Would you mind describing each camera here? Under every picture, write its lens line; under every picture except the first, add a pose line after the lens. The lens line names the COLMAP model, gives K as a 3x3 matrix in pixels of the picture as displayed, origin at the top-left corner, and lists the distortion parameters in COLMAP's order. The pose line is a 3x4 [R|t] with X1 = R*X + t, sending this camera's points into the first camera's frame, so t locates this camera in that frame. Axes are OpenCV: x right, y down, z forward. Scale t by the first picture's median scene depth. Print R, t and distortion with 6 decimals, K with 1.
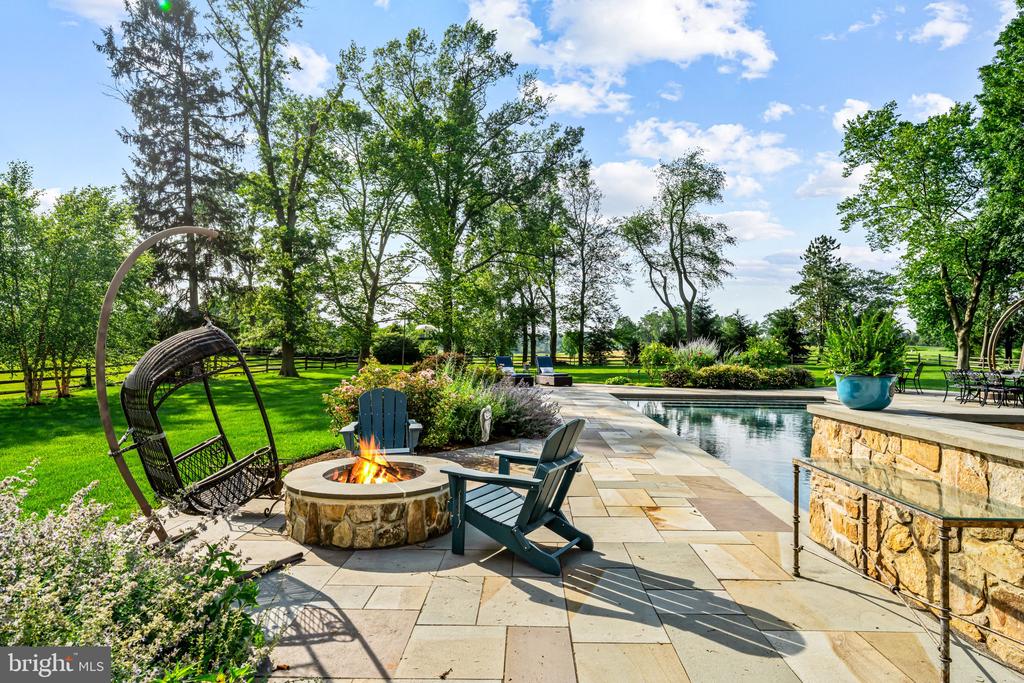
lens RADIAL K [[572.0, 0, 513.0], [0, 572.0, 346.7], [0, 0, 1]] dist [0.005664, -0.001814]
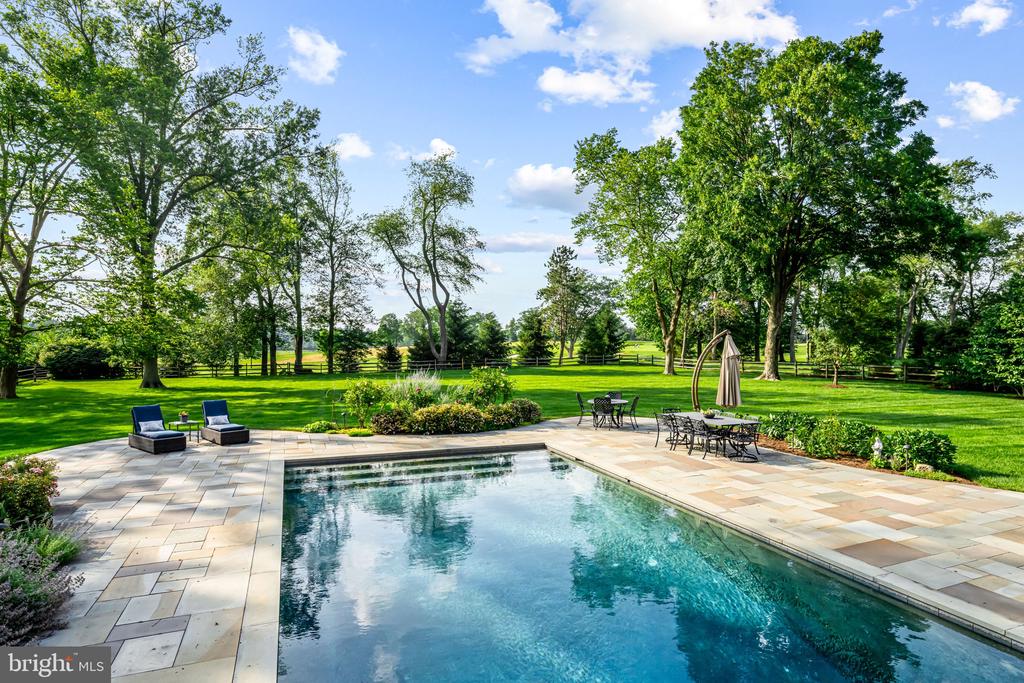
lens RADIAL K [[568.3, 0, 511.3], [0, 568.3, 346.4], [0, 0, 1]] dist [0.003617, 0.000289]
pose [[0.922307, -0.013196, 0.386232, 0.039457], [0.009787, 0.999894, 0.010790, -0.018086], [-0.386333, -0.006171, 0.922339, 0.052911]]
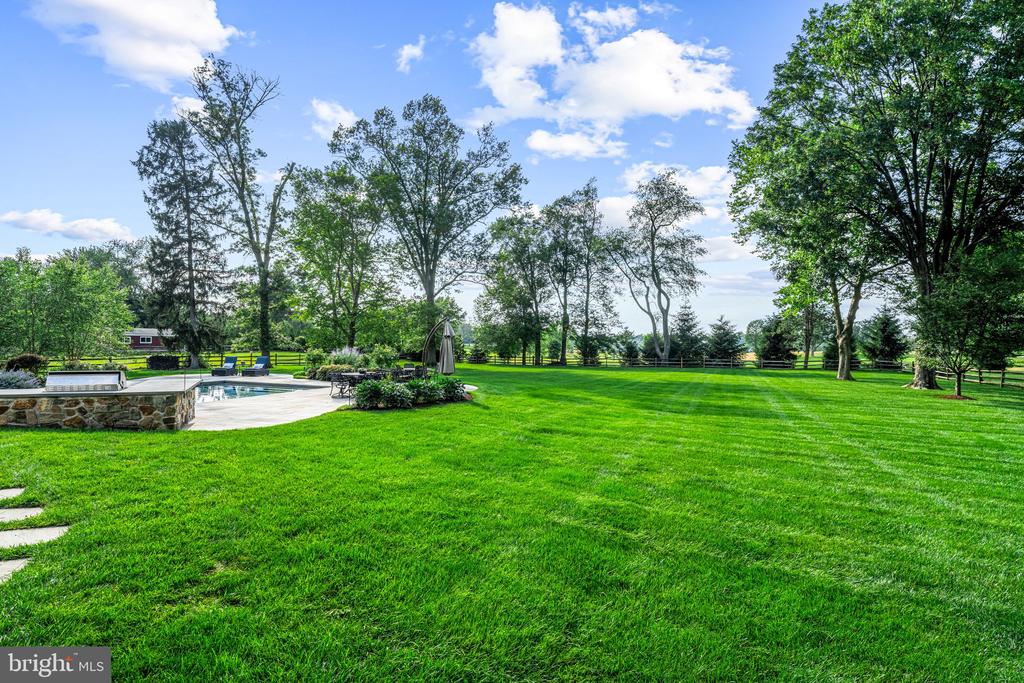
lens RADIAL K [[518.7, 0, 513.1], [0, 518.7, 346.5], [0, 0, 1]] dist [0.000989, -0.000226]
pose [[0.951729, 0.008590, -0.306819, 0.347400], [-0.009066, 0.999959, -0.000126, -0.005129], [0.306805, 0.002901, 0.951768, -0.031521]]
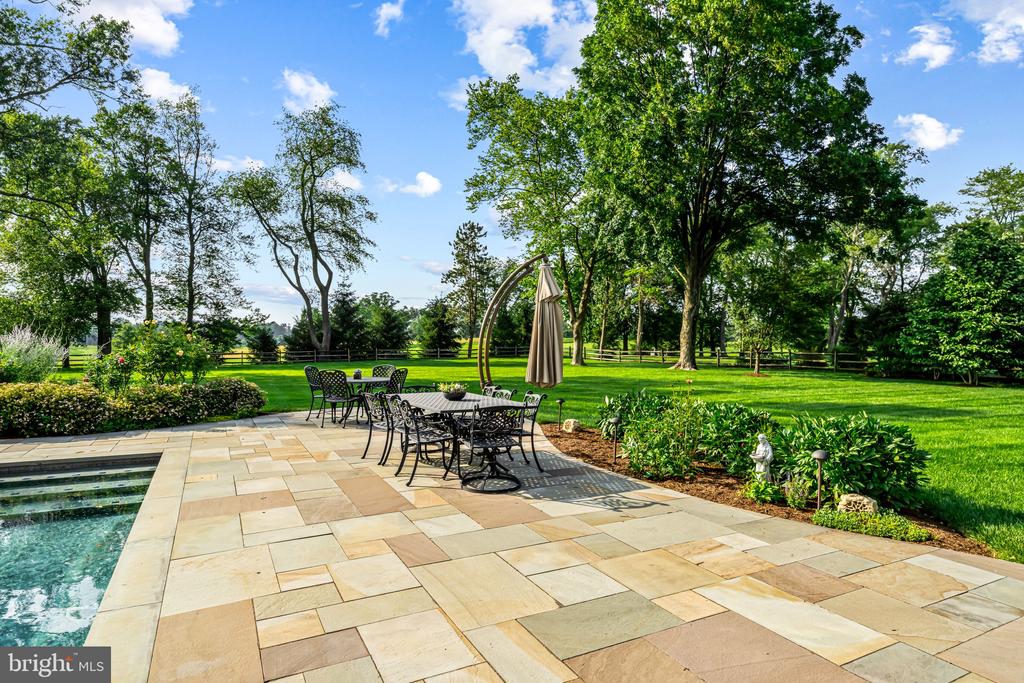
lens RADIAL K [[590.2, 0, 511.7], [0, 590.2, 348.0], [0, 0, 1]] dist [0.002534, 0.002138]
pose [[0.879343, -0.011263, 0.476055, 0.141355], [0.004460, 0.999871, 0.015417, -0.000442], [-0.476168, -0.011433, 0.879280, 0.115271]]
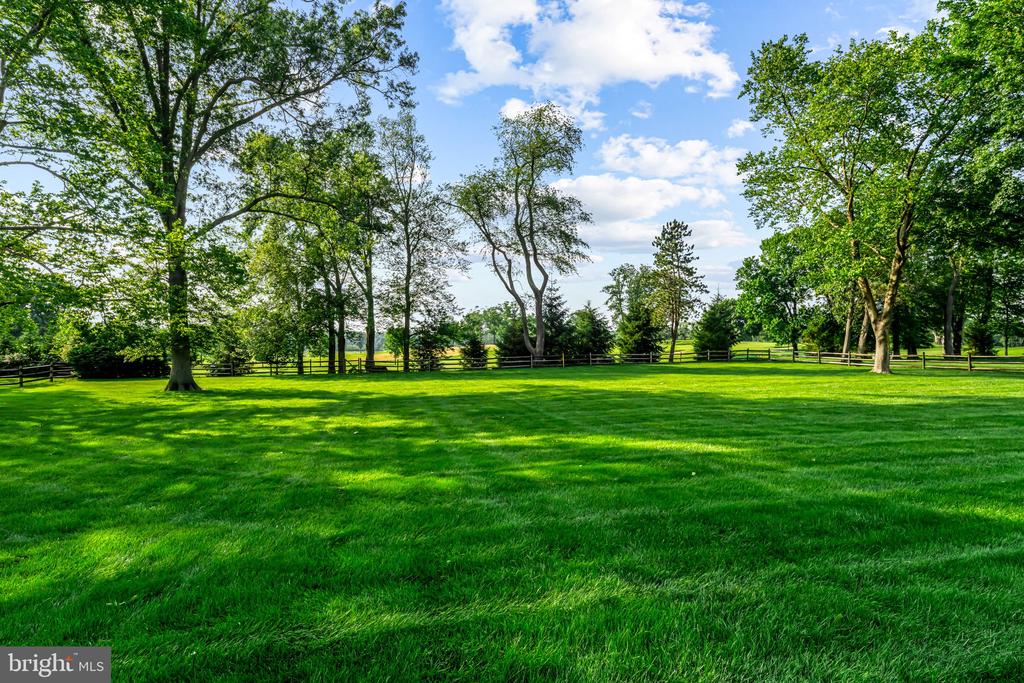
lens RADIAL K [[518.7, 0, 513.1], [0, 518.7, 346.5], [0, 0, 1]] dist [0.000989, -0.000226]
pose [[0.949212, -0.014626, 0.314296, 0.038646], [0.012951, 0.999889, 0.007416, -0.004050], [-0.314369, -0.002969, 0.949296, 0.316381]]
